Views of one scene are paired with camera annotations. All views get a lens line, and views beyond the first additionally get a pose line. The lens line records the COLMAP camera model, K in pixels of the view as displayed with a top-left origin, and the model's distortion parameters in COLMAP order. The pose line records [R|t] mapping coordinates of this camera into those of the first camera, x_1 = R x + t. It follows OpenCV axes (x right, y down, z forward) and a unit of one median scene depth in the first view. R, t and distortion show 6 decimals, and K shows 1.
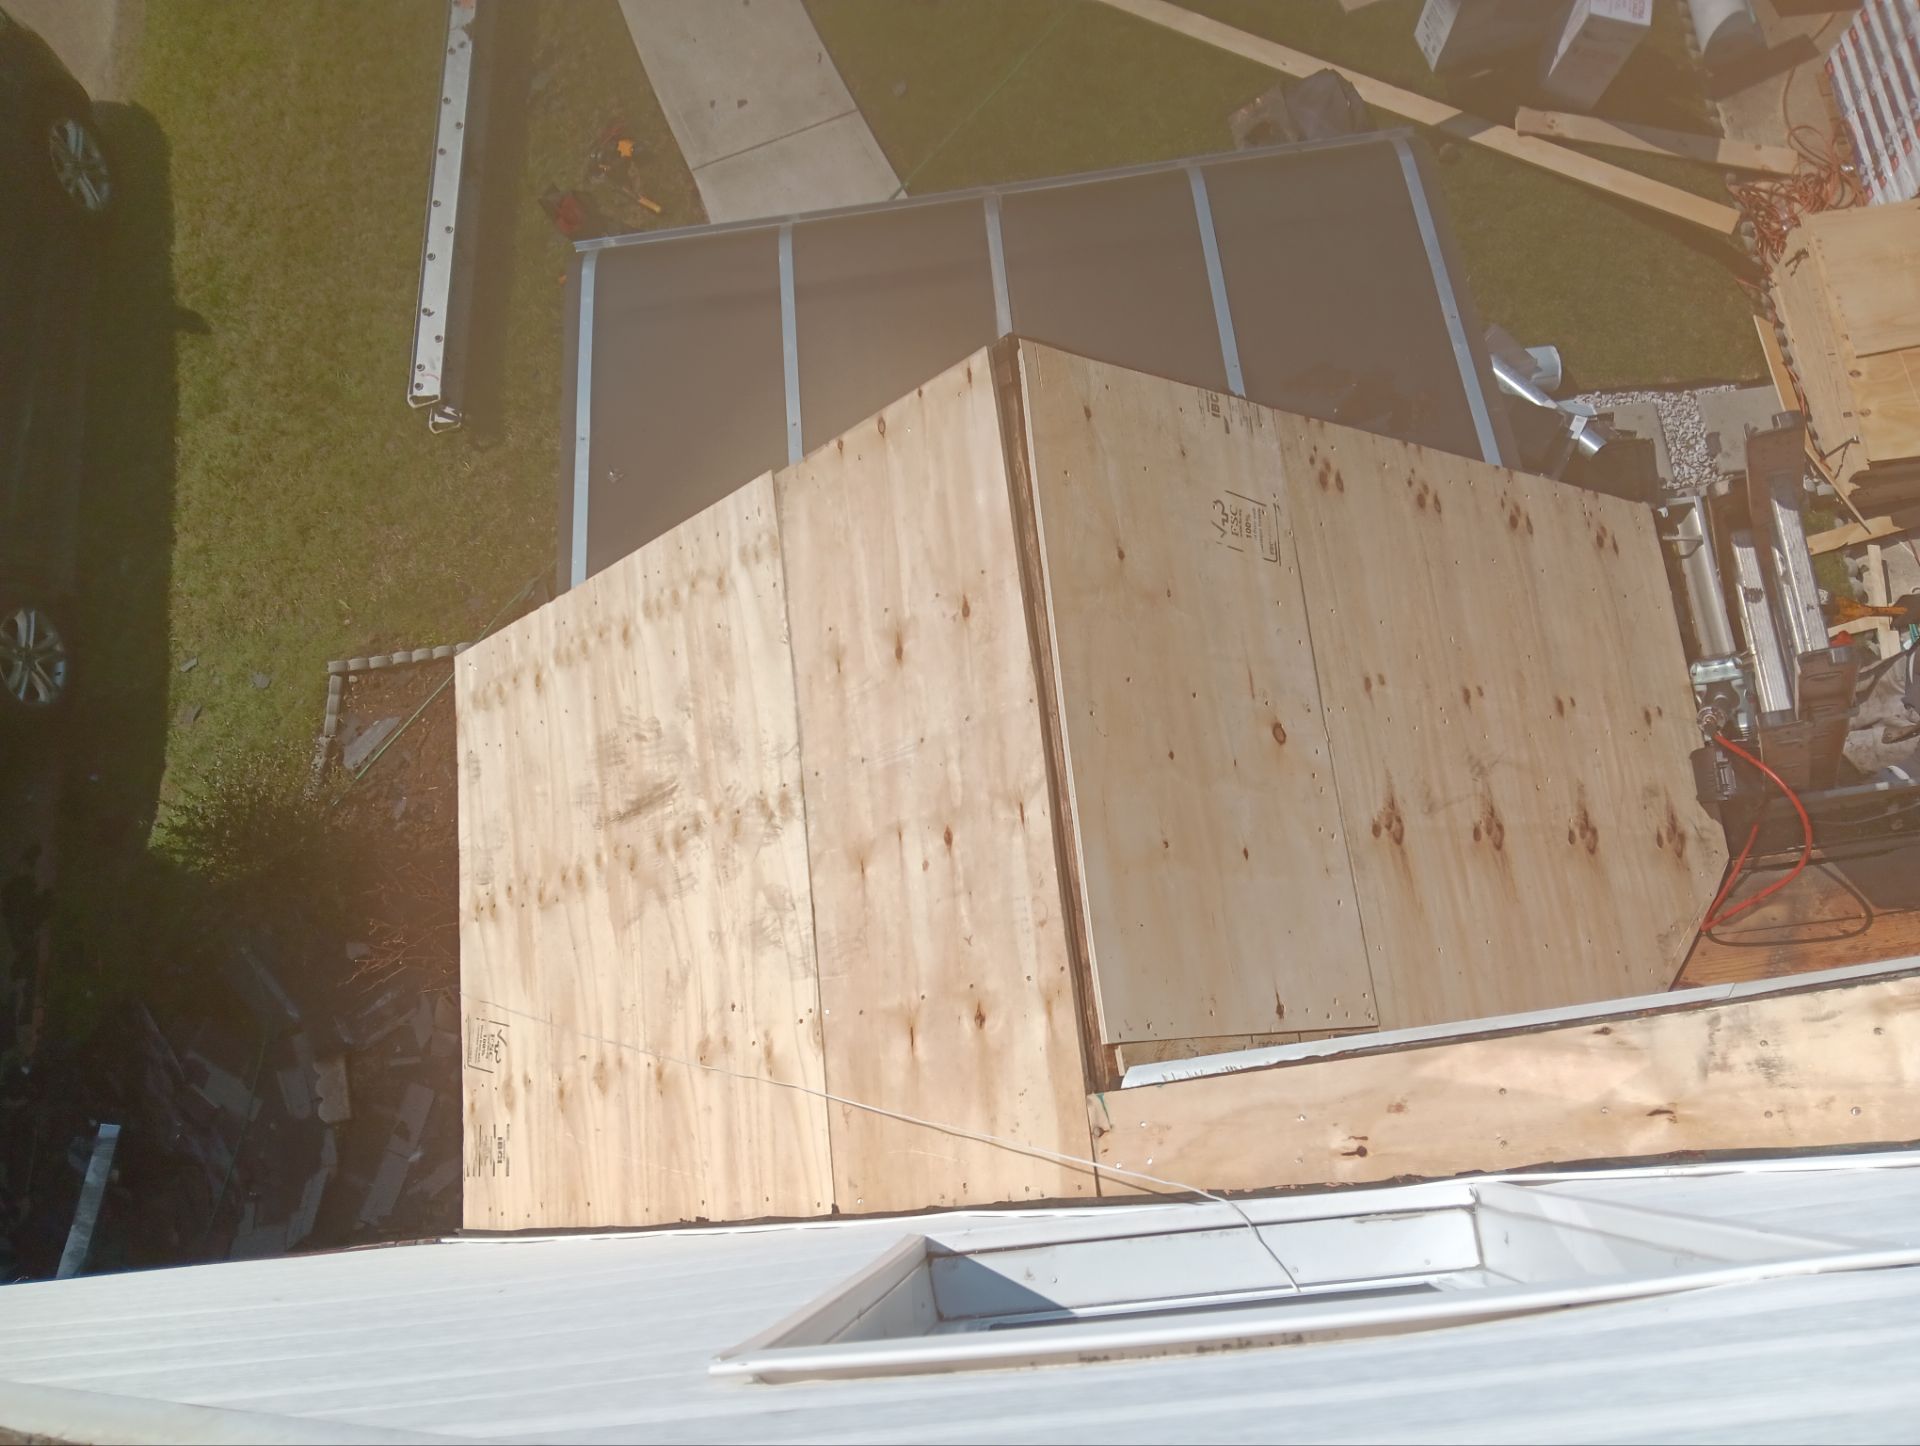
lens RADIAL K [[1483.9, 0, 960.0], [0, 1483.9, 723.0], [0, 0, 1]] dist [0.070882, -0.128696]
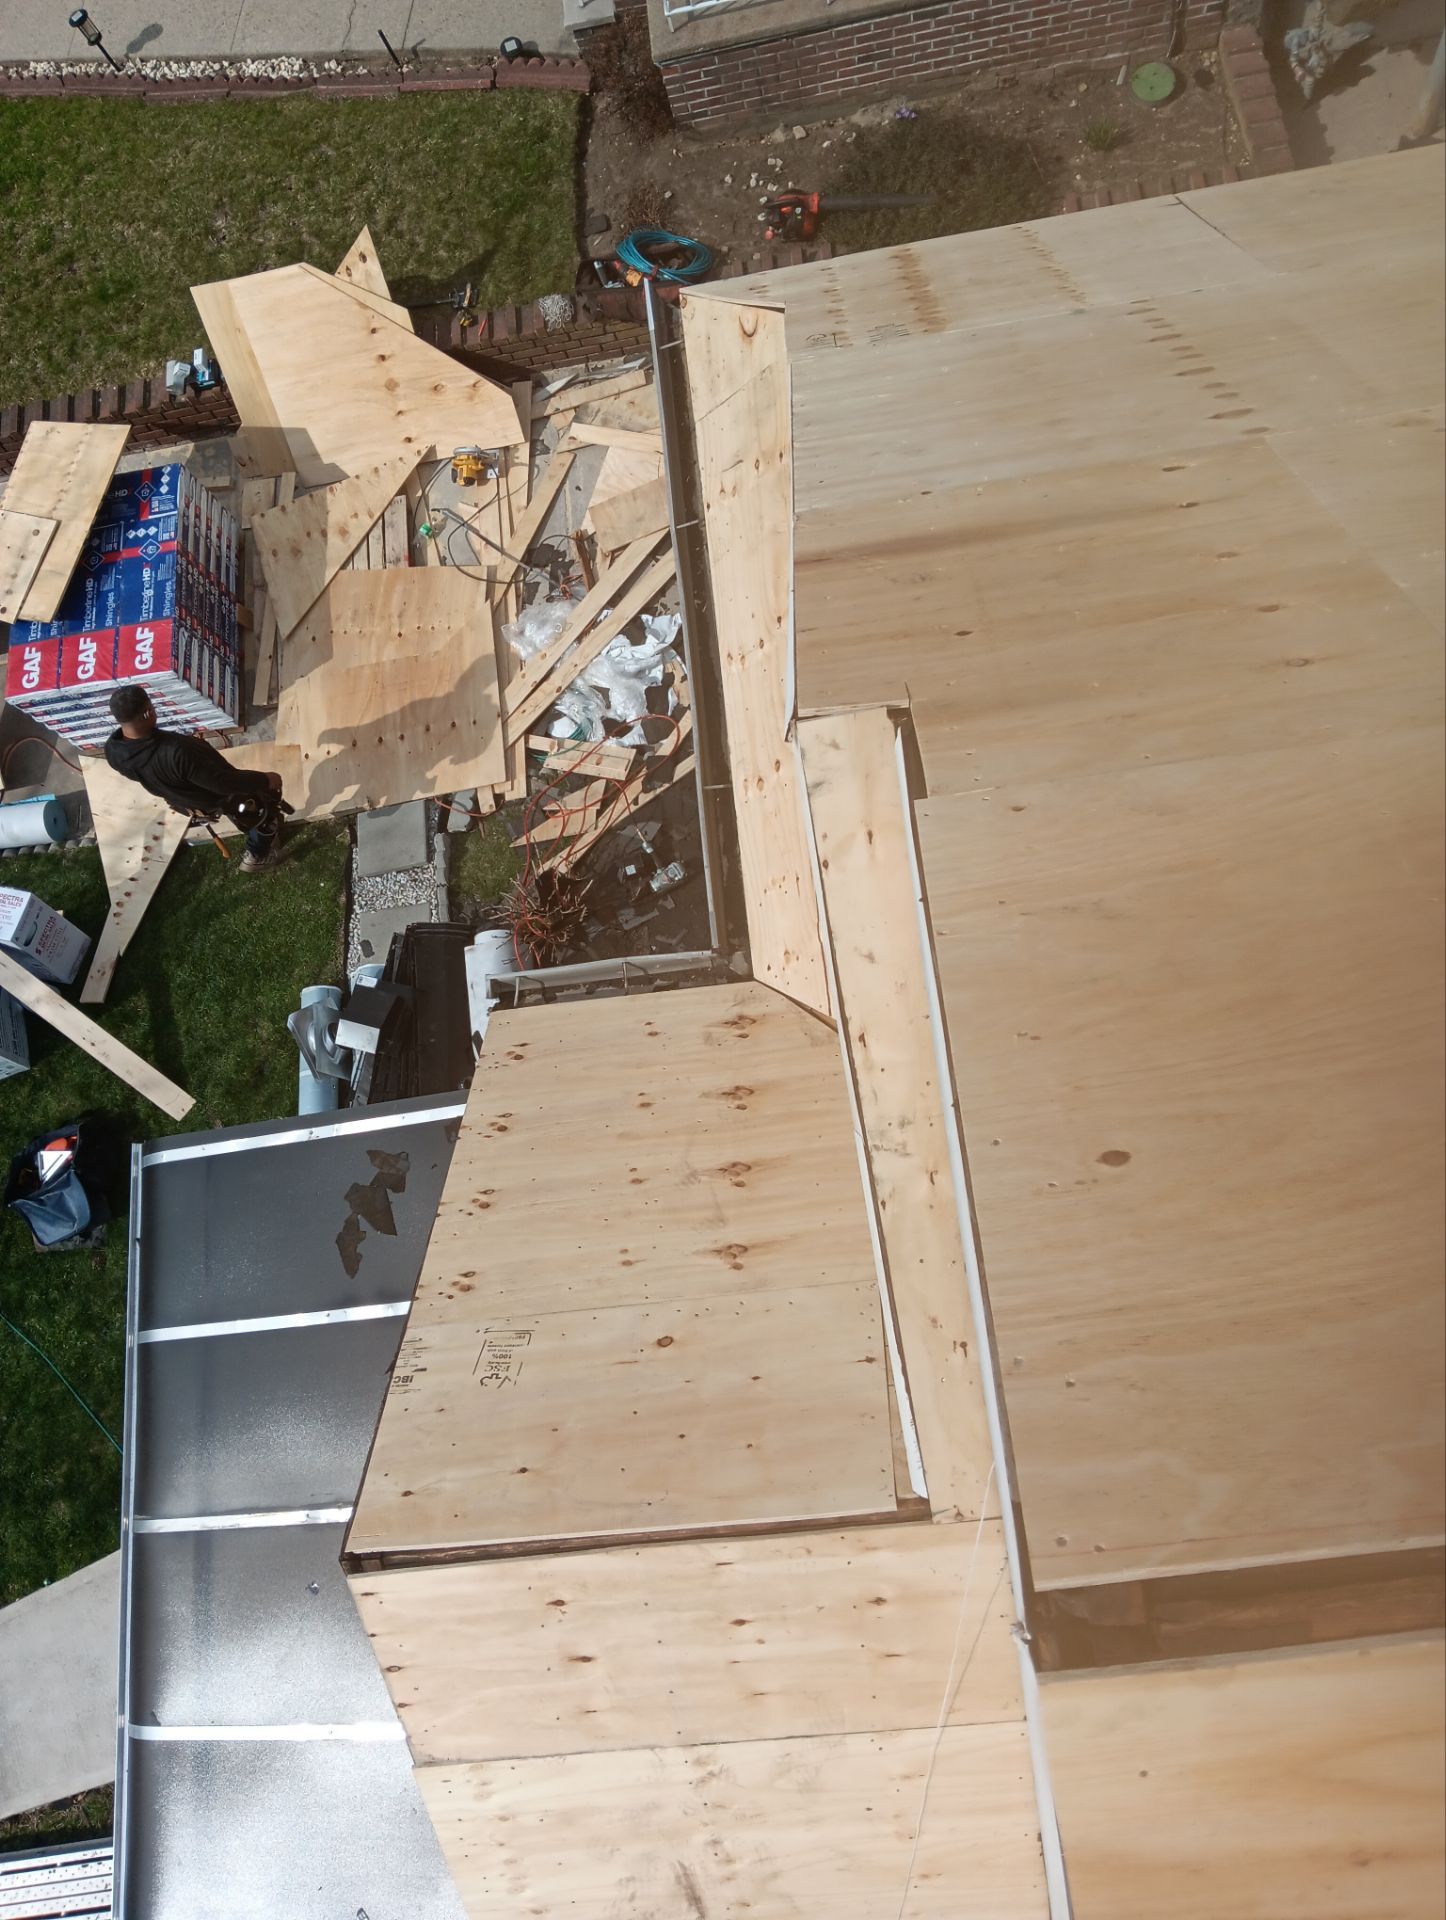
lens RADIAL K [[1483.9, 0, 745.5], [0, 1483.9, 935.7], [0, 0, 1]] dist [0.070882, -0.128696]
pose [[0.021080, -0.938482, 0.344684, 0.092820], [0.992539, 0.061057, 0.105542, -0.080700], [-0.120095, 0.339887, 0.932767, -0.360386]]
